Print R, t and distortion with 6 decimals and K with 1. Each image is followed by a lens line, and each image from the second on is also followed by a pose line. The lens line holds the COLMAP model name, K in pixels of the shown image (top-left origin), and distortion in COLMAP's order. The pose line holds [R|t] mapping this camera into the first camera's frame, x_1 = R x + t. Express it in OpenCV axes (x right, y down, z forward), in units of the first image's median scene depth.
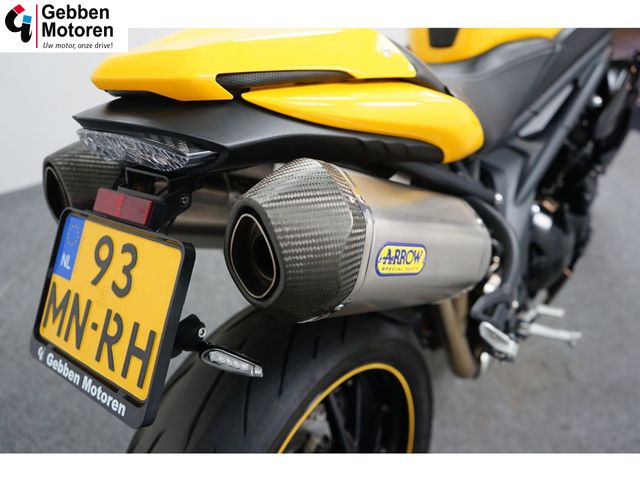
lens RADIAL K [[524.4, 0, 320.4], [0, 524.4, 228.5], [0, 0, 1]] dist [0.008712, 0.000455]
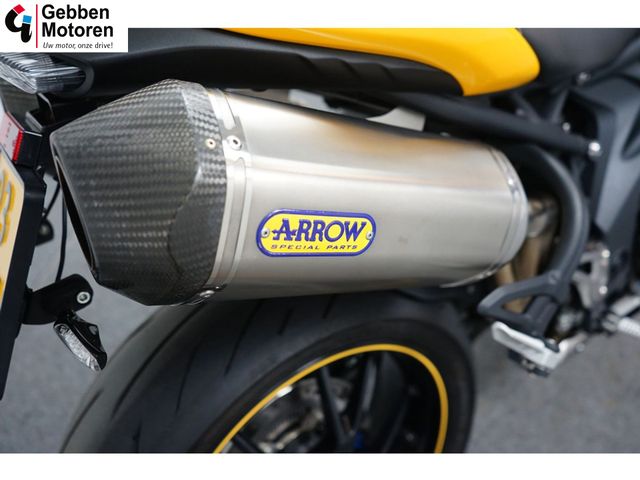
lens RADIAL K [[524.4, 0, 320.4], [0, 524.4, 228.5], [0, 0, 1]] dist [0.008712, 0.000455]
pose [[0.960729, 0.095516, -0.260530, 0.294284], [-0.062459, 0.989233, 0.132351, -0.034683], [0.270367, -0.110881, 0.956351, 0.297291]]
